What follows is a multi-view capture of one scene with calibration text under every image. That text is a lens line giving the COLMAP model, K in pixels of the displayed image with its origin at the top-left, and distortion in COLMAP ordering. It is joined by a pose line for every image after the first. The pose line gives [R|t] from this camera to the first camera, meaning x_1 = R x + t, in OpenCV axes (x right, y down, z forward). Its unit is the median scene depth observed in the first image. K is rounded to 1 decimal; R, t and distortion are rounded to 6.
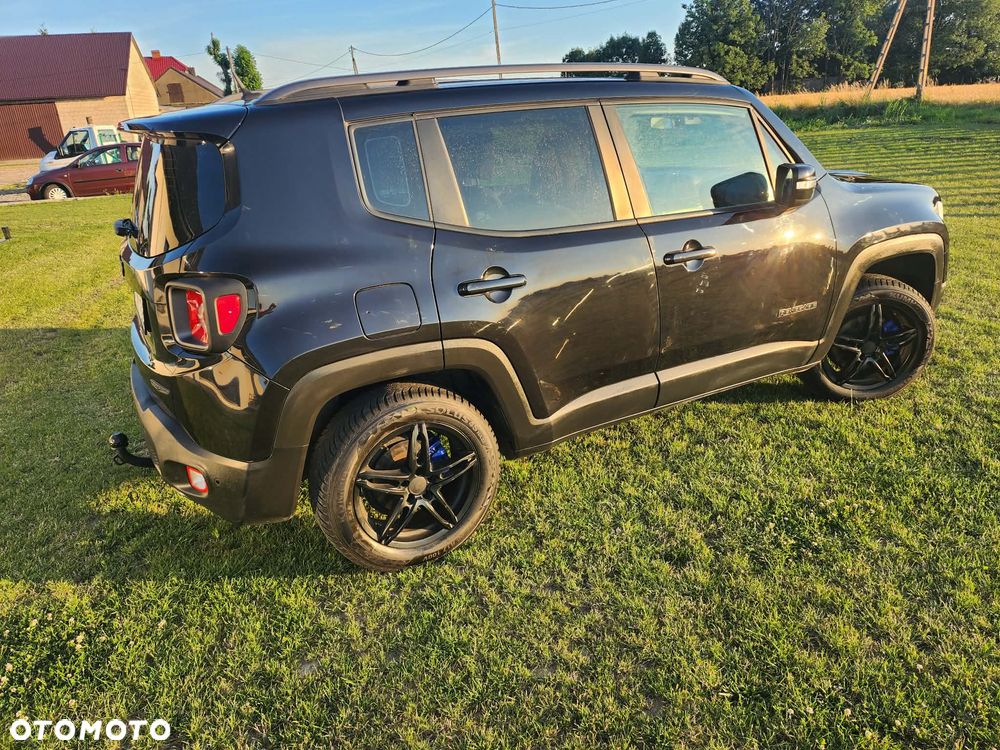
lens RADIAL K [[695.9, 0, 517.5], [0, 695.9, 375.6], [0, 0, 1]] dist [0.060891, -0.055574]
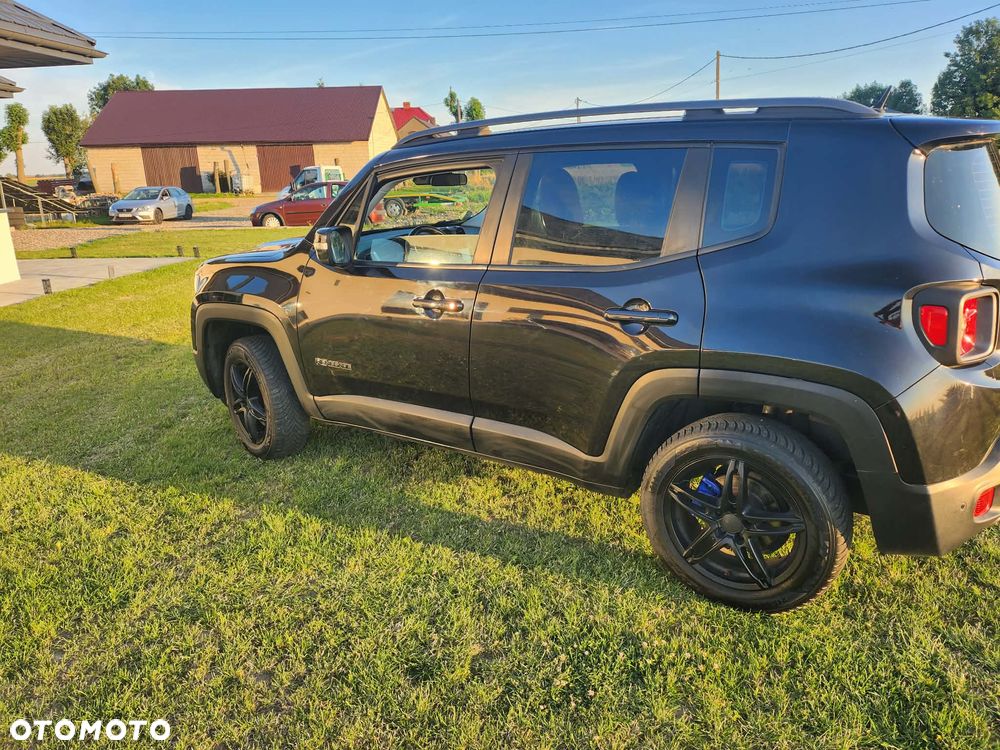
lens RADIAL K [[695.9, 0, 507.2], [0, 695.9, 378.7], [0, 0, 1]] dist [0.060891, -0.055574]
pose [[0.953564, 0.114073, -0.278752, 0.516718], [-0.129746, 0.990804, -0.038377, -0.074286], [0.271811, 0.072762, 0.959596, 0.176251]]
